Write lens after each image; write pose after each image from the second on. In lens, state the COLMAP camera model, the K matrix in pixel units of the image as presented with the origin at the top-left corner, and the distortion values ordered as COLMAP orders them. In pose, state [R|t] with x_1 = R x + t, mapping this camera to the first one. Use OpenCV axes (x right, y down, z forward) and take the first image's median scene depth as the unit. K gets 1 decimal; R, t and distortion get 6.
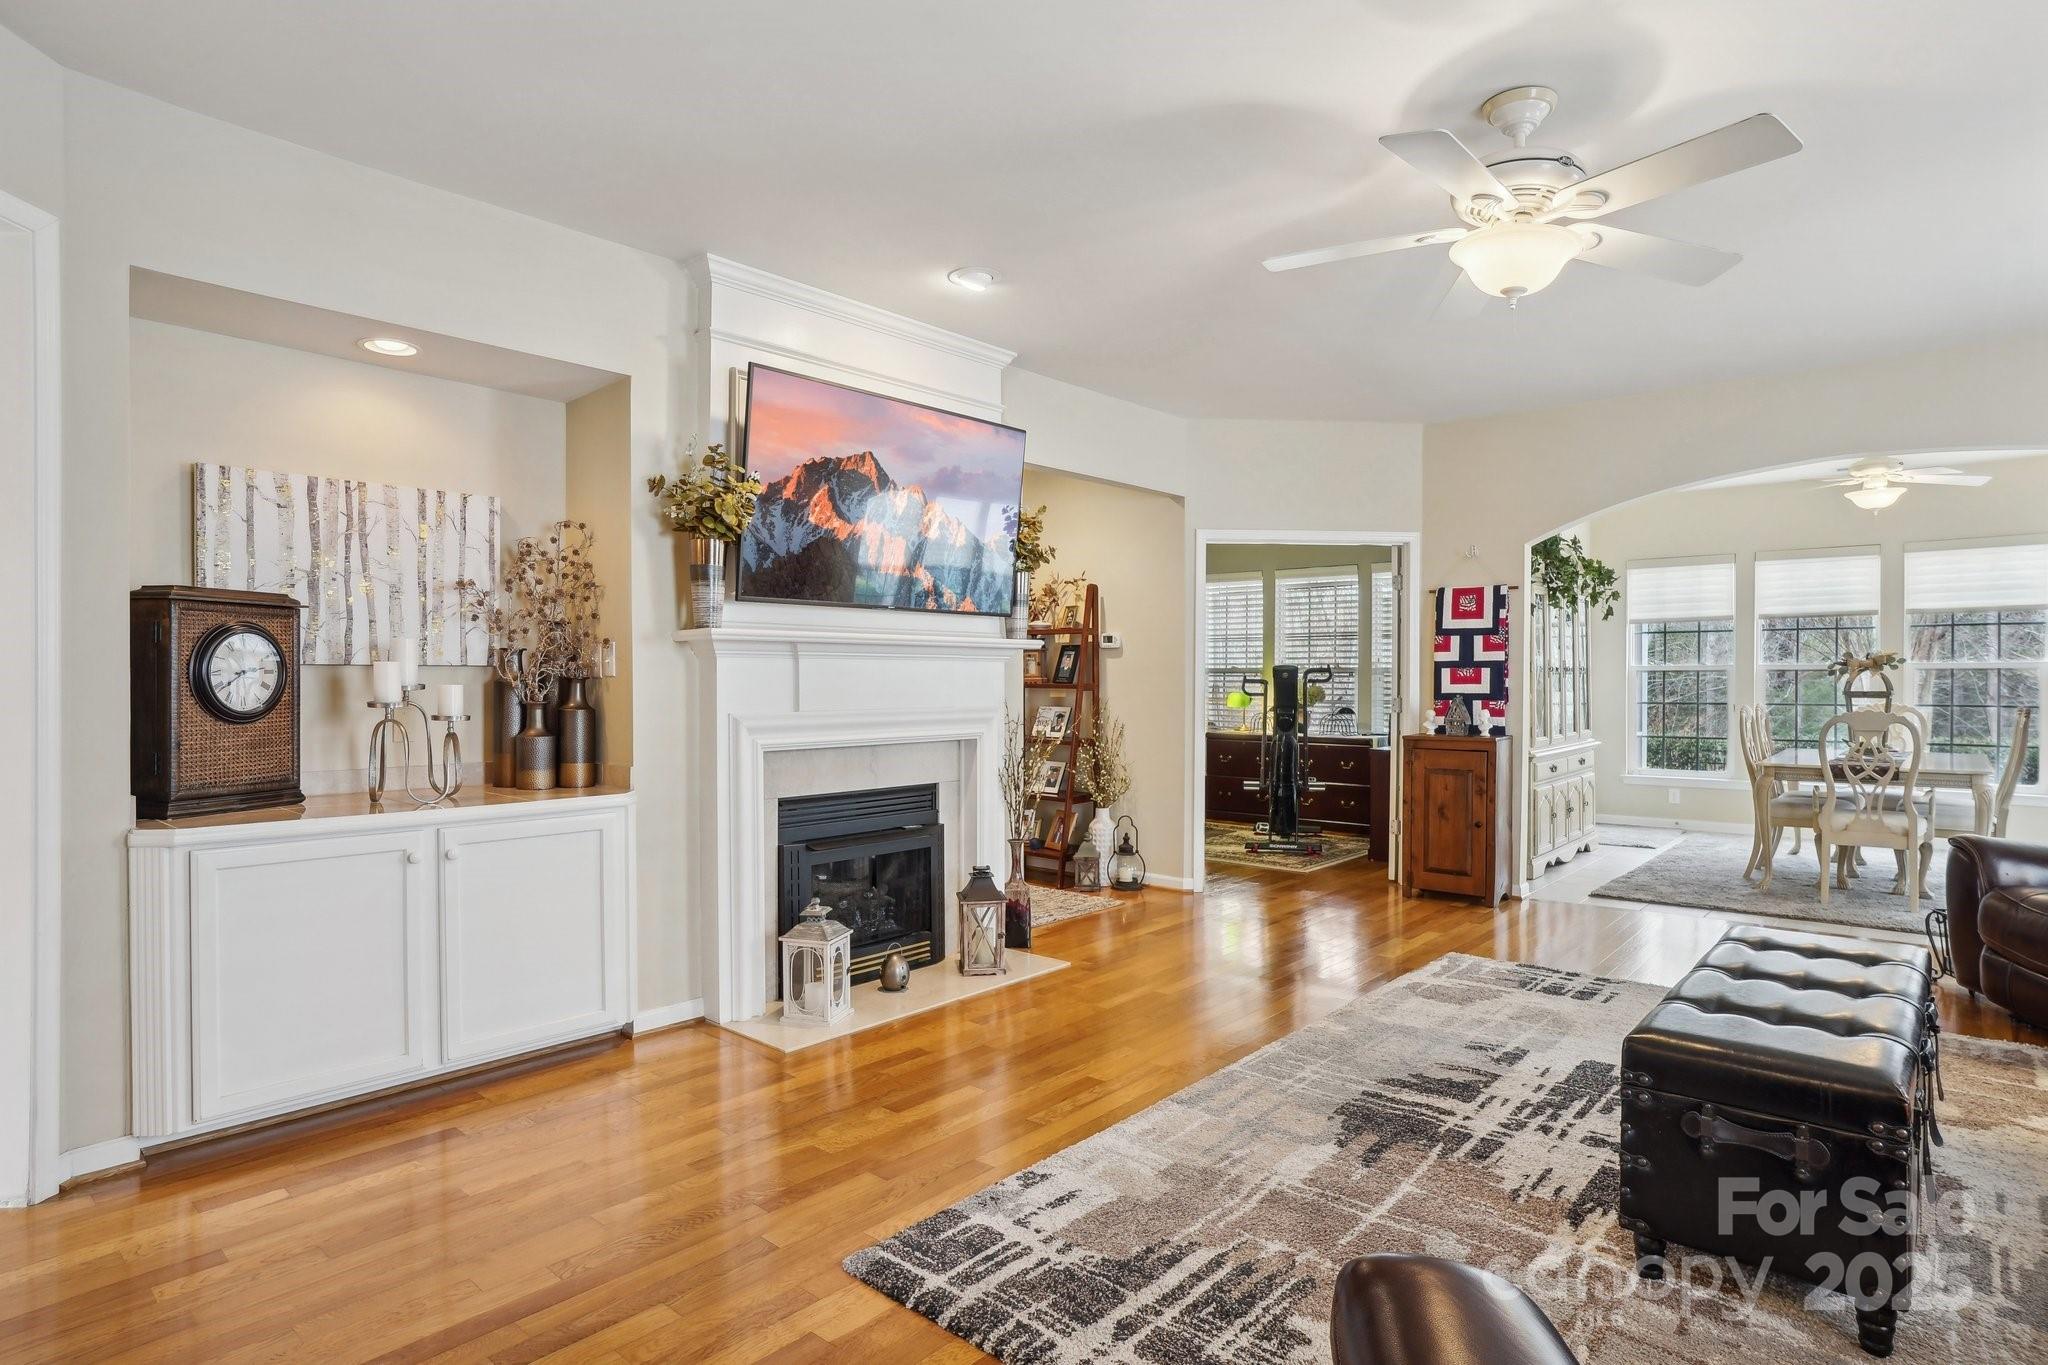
lens RADIAL K [[1098.9, 0, 1022.7], [0, 1098.9, 687.1], [0, 0, 1]] dist [-0.063420, 0.030656]
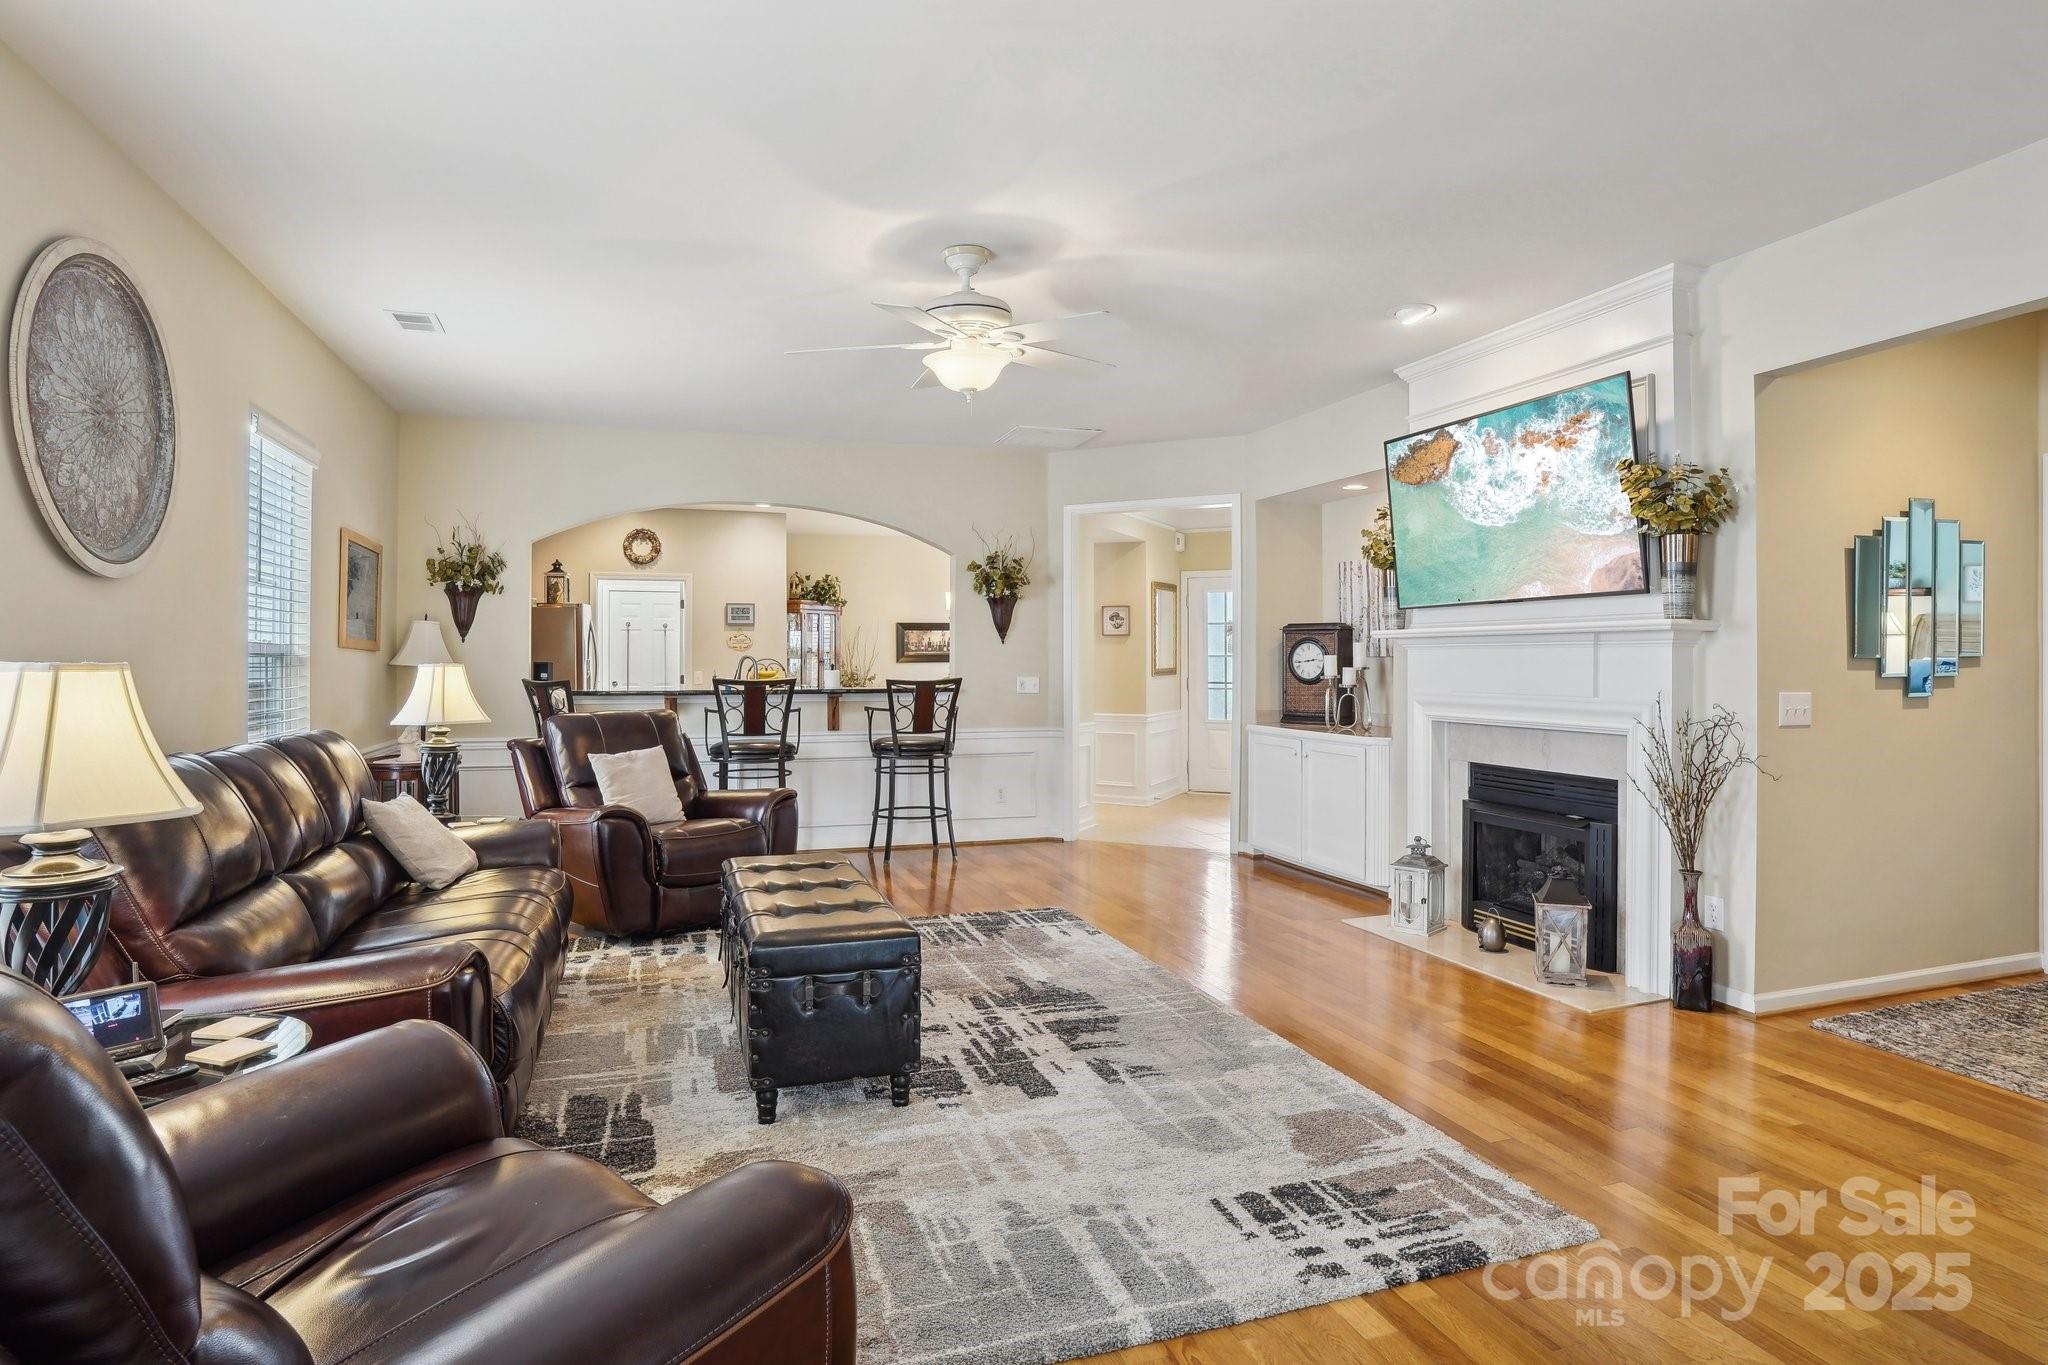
lens RADIAL K [[1098.9, 0, 1024.9], [0, 1098.9, 669.1], [0, 0, 1]] dist [-0.063420, 0.030656]
pose [[-0.498381, 0.004750, -0.866945, 1.315367], [-0.008033, 0.999917, 0.010096, -0.014453], [0.866921, 0.011996, -0.498302, 1.418801]]
